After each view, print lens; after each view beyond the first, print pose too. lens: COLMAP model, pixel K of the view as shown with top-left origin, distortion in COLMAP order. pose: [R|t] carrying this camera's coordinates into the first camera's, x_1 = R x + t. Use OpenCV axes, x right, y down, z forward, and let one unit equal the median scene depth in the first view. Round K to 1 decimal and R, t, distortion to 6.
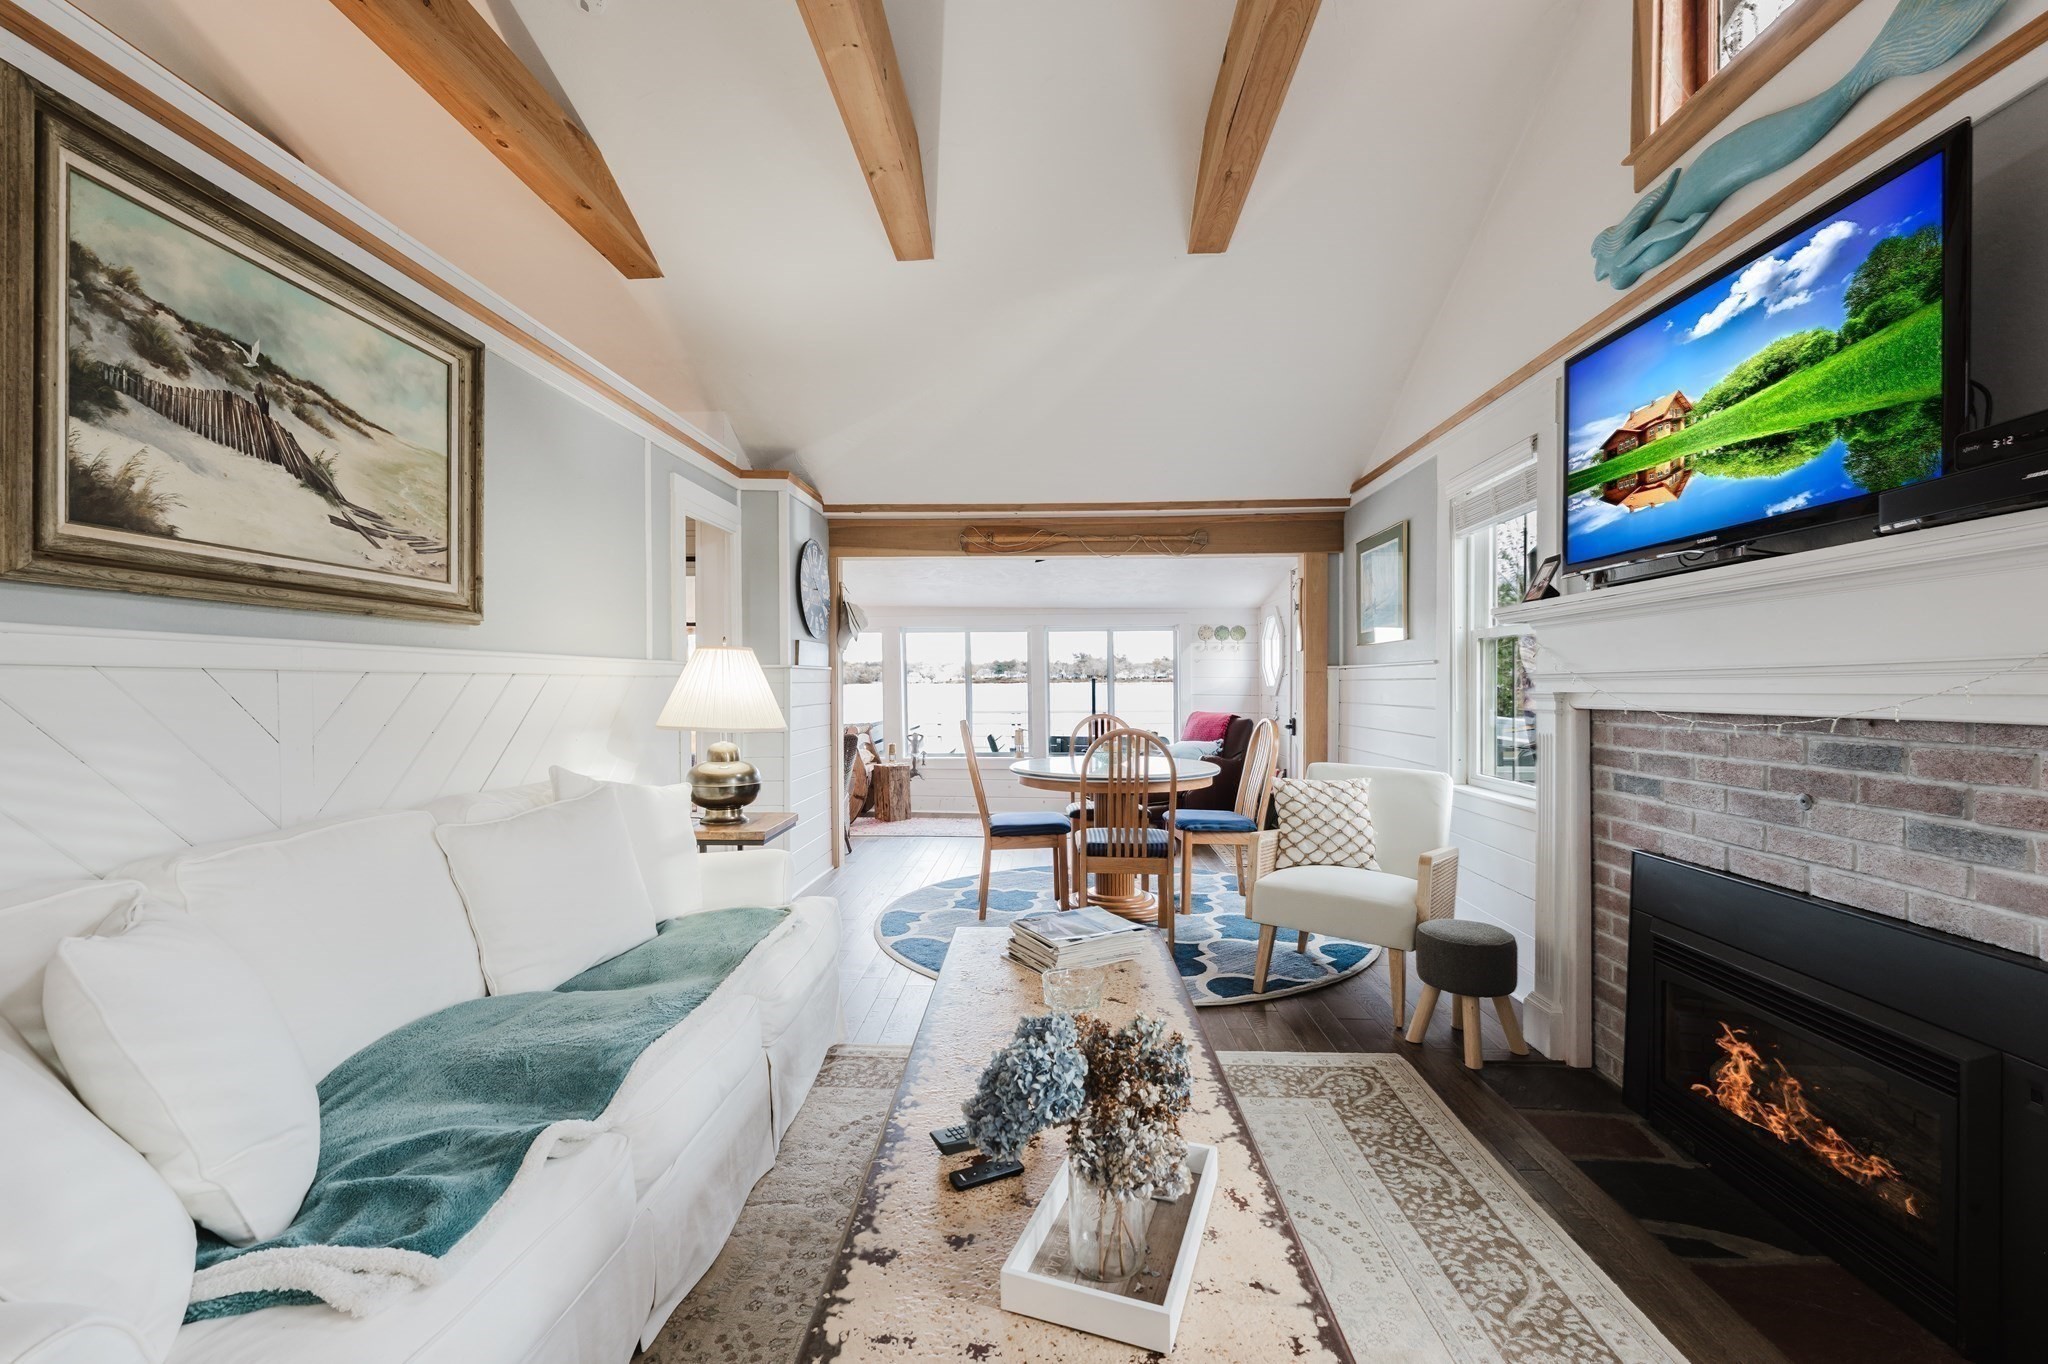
lens RADIAL K [[843.7, 0, 1022.7], [0, 843.7, 698.3], [0, 0, 1]] dist [-0.000117, -0.000389]
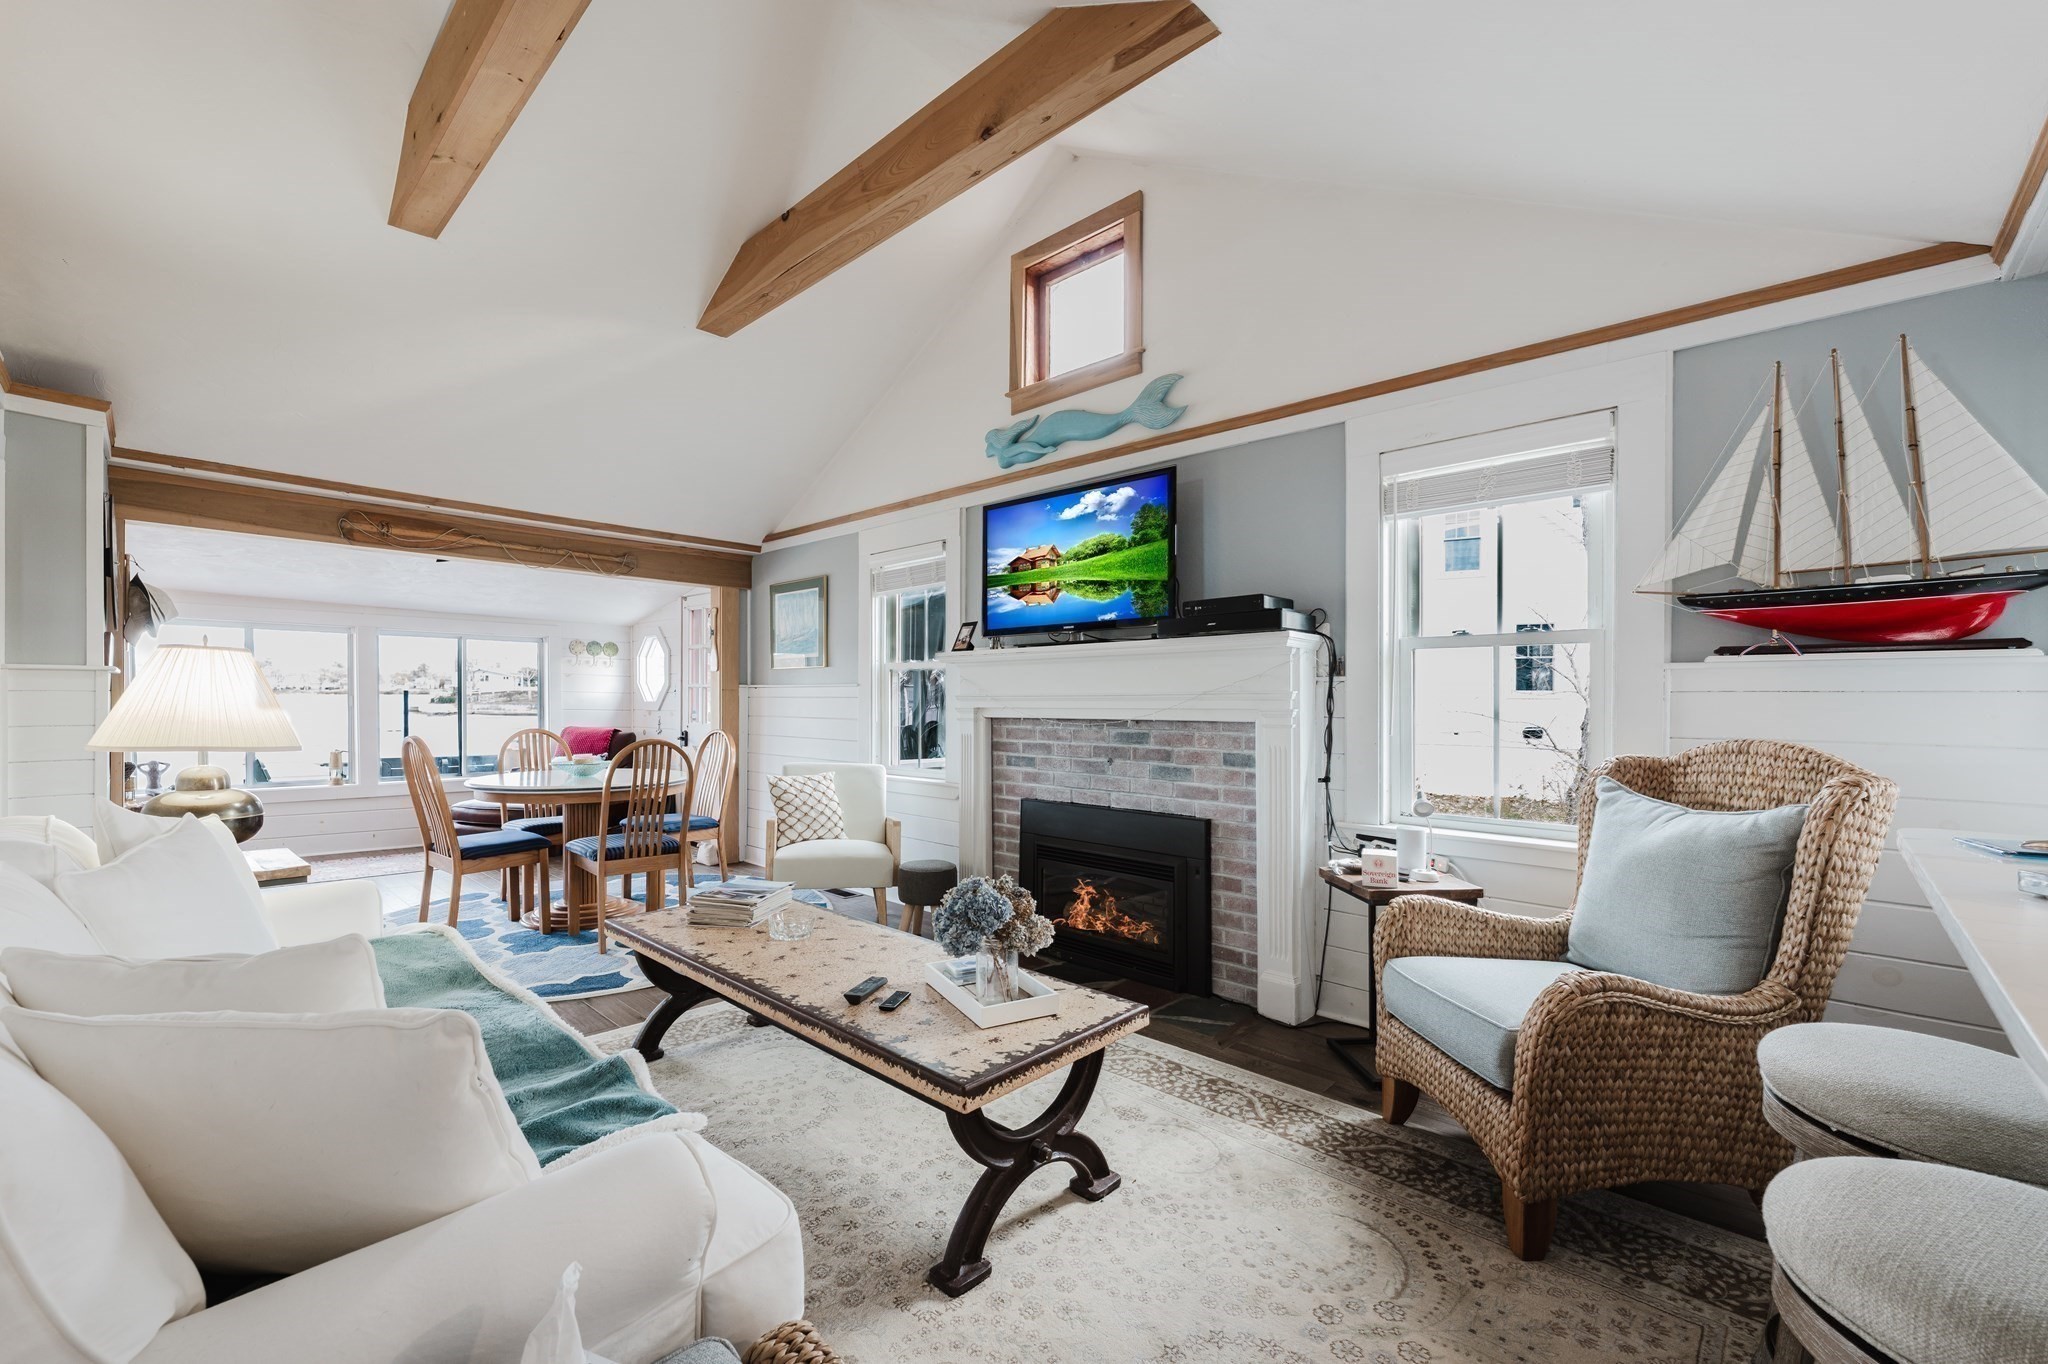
lens RADIAL K [[836.9, 0, 1019.2], [0, 836.9, 706.5], [0, 0, 1]] dist [-0.000542, -0.000127]
pose [[0.659222, 0.005250, 0.751930, -0.609309], [0.001670, 0.999963, -0.008446, 0.004974], [-0.751946, 0.006824, 0.659189, -0.140127]]
